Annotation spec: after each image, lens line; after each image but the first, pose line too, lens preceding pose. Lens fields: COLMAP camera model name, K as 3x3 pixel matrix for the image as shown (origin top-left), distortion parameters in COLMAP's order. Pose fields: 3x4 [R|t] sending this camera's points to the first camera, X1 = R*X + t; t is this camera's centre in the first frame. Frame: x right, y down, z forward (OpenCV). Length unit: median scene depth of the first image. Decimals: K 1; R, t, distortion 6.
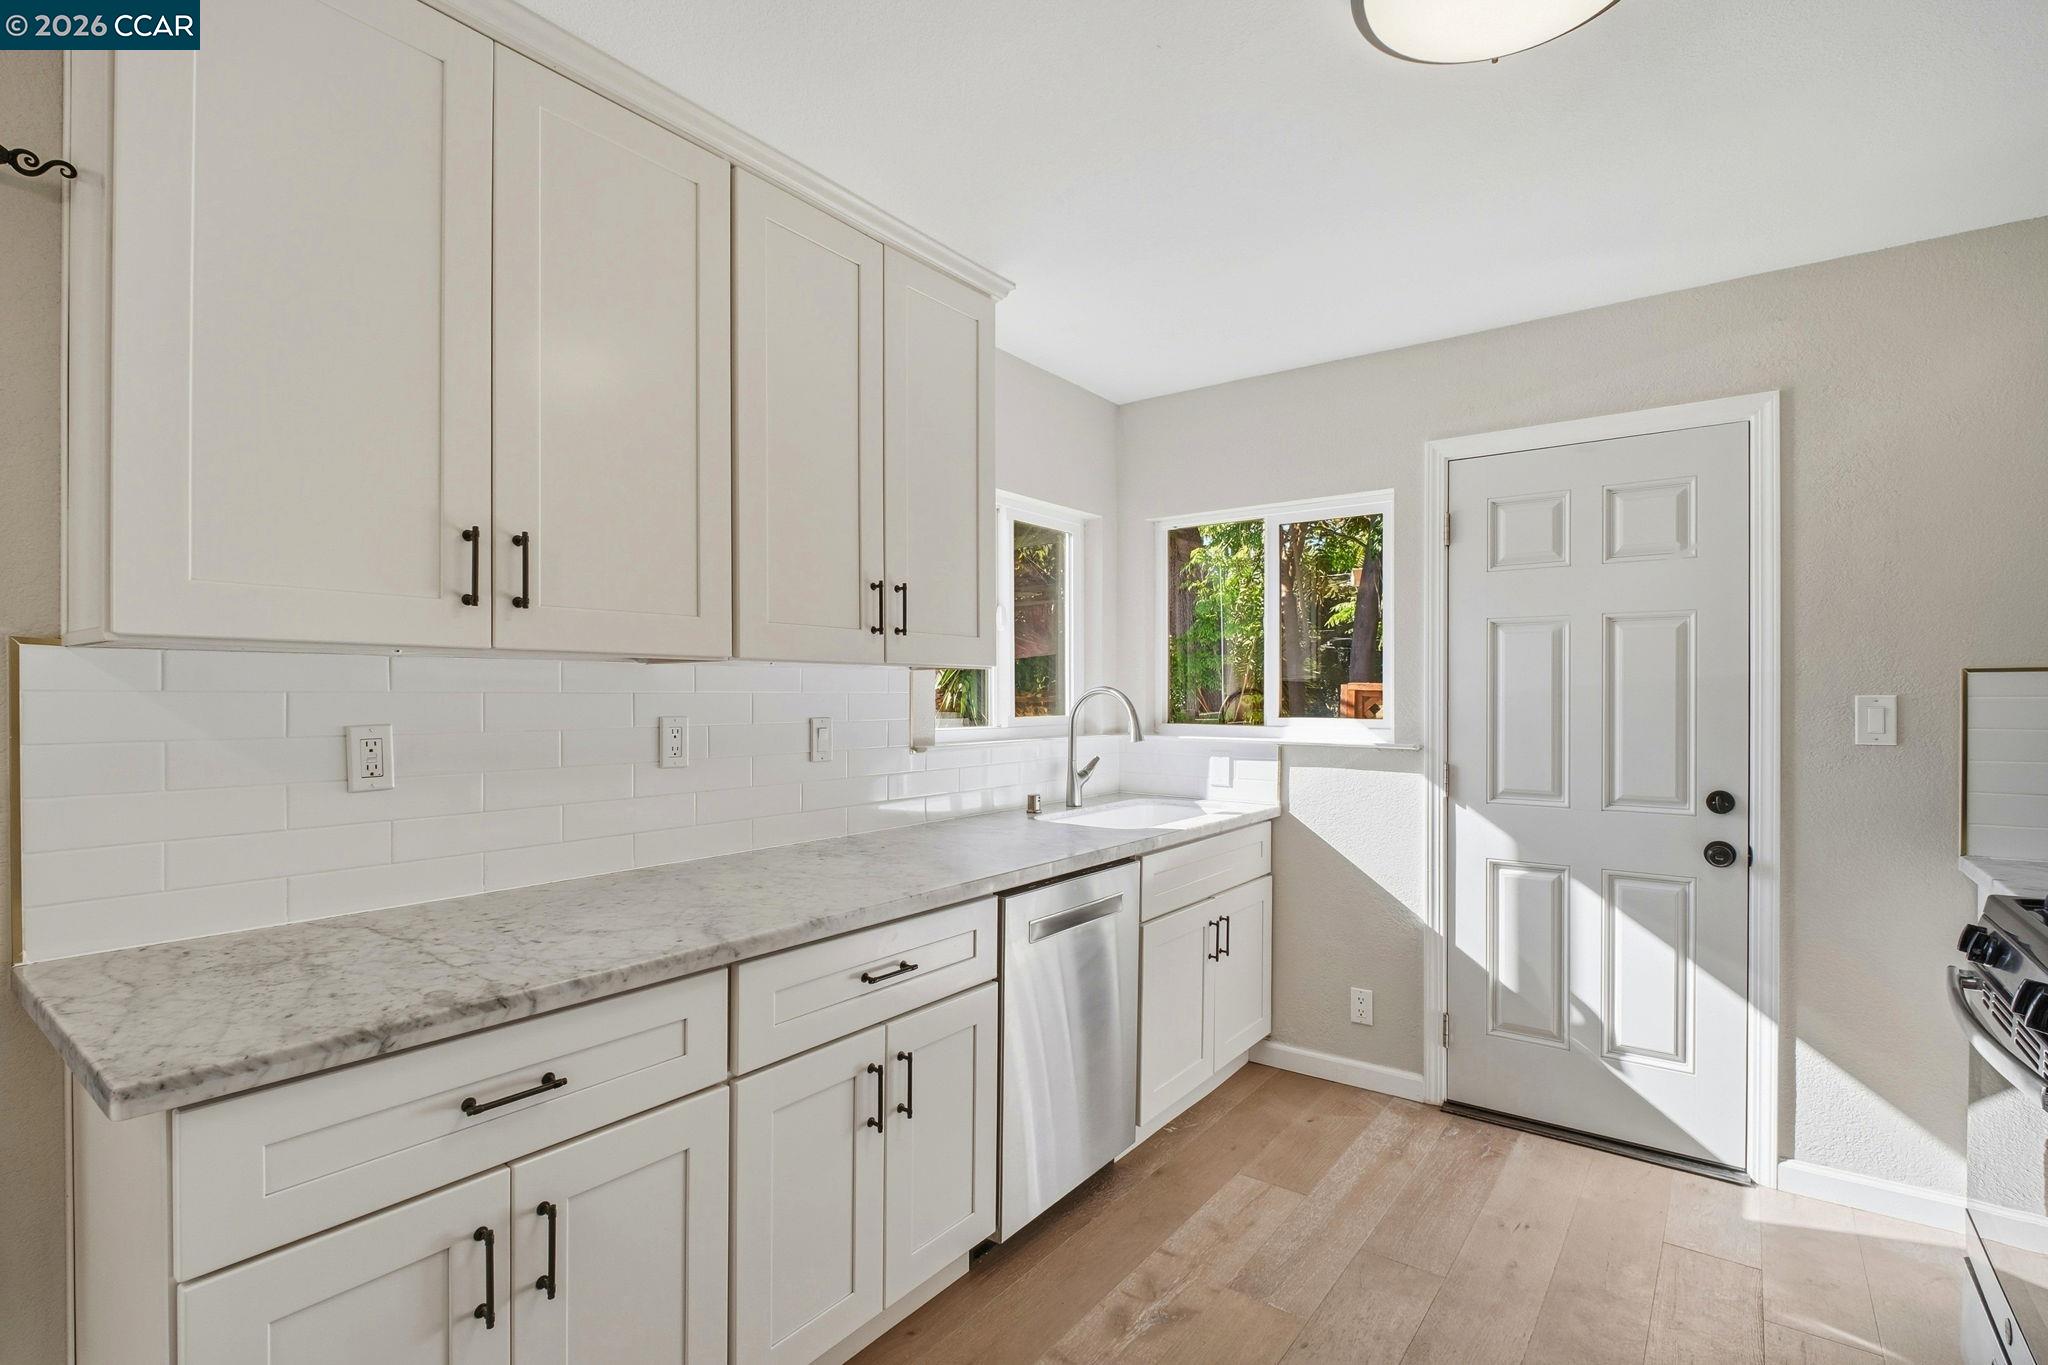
lens RADIAL K [[954.6, 0, 1020.3], [0, 954.6, 697.5], [0, 0, 1]] dist [-0.000031, -0.000347]
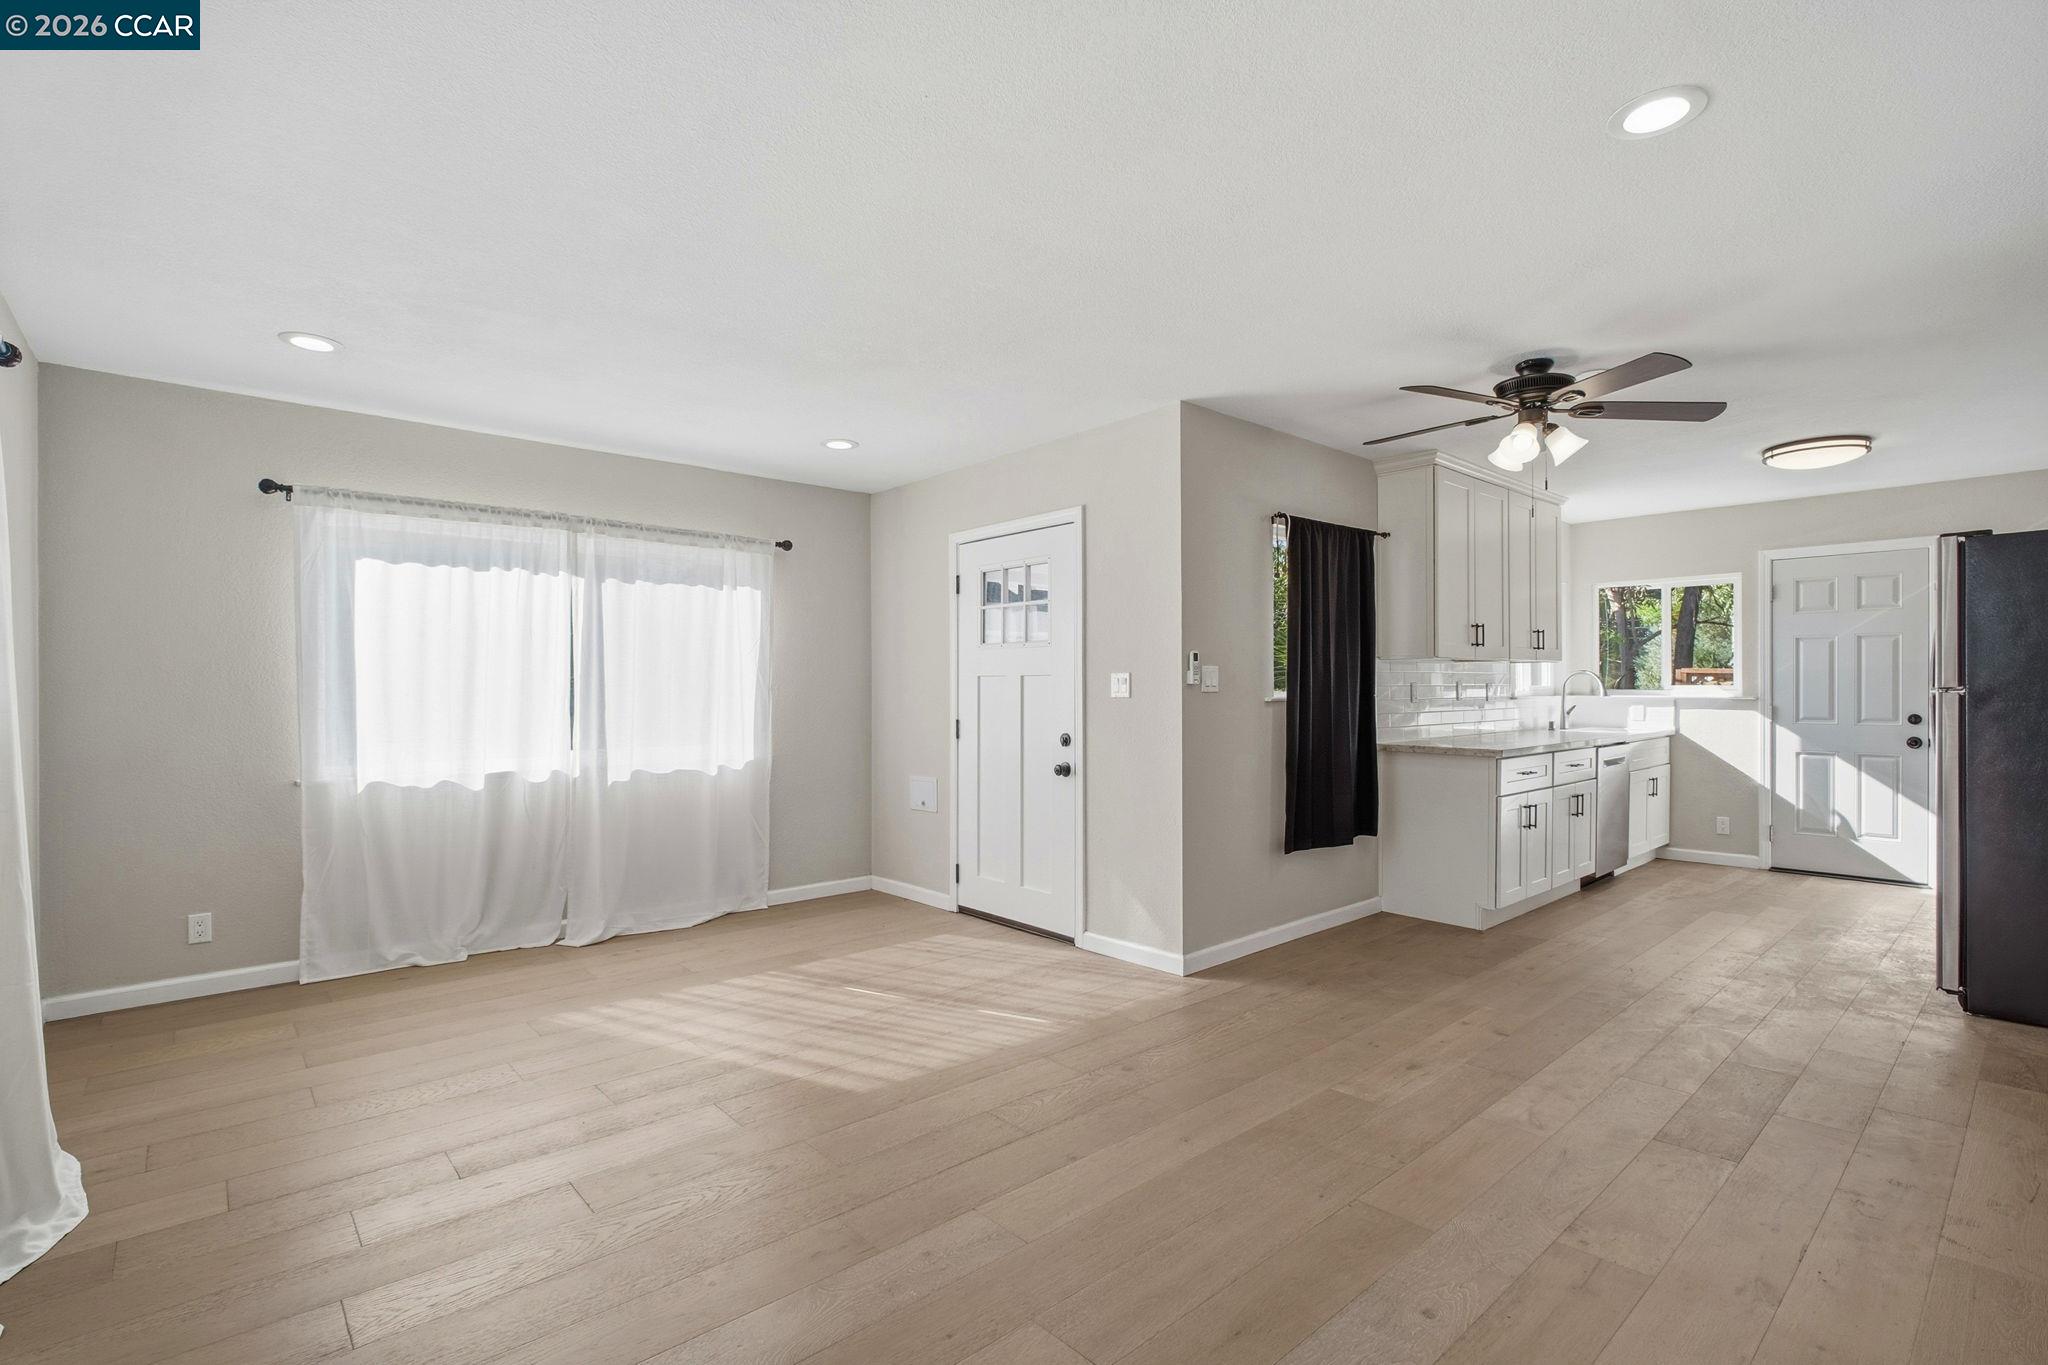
lens RADIAL K [[966.8, 0, 1025.2], [0, 966.8, 691.0], [0, 0, 1]] dist [-0.001077, -0.000223]
pose [[0.980711, -0.005359, -0.195390, -0.745519], [0.006548, 0.999964, 0.005442, 0.015145], [0.195353, -0.006617, 0.980711, -1.398766]]
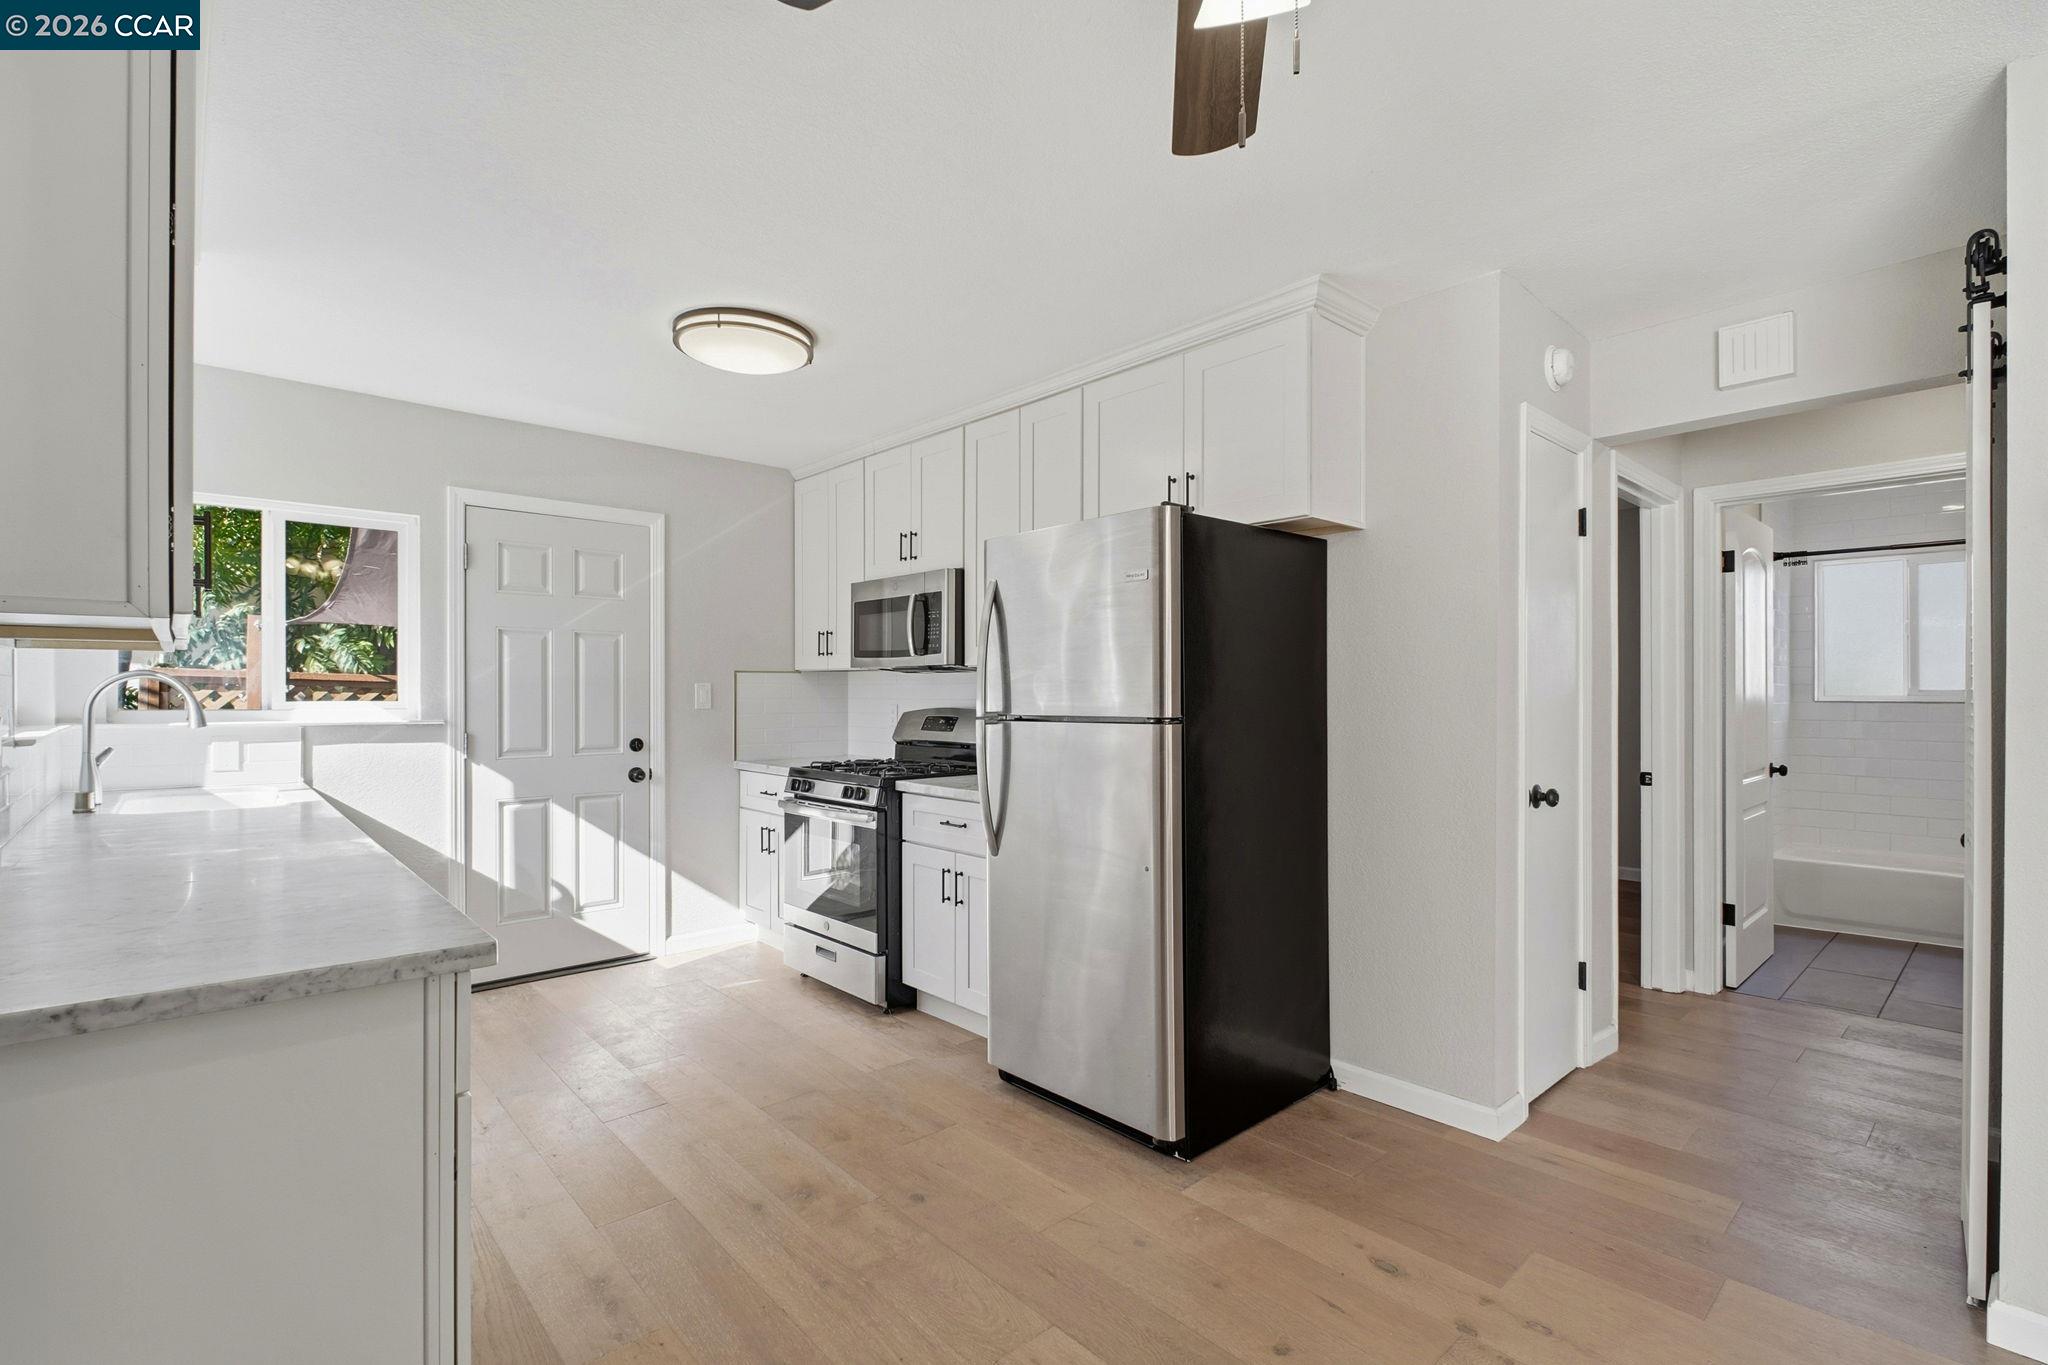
lens RADIAL K [[954.6, 0, 1020.3], [0, 954.6, 697.5], [0, 0, 1]] dist [-0.000031, -0.000347]
pose [[0.198947, -0.008427, 0.979974, -0.708478], [0.000843, 0.999964, 0.008427, 0.008942], [-0.980010, -0.000851, 0.198947, -0.019496]]
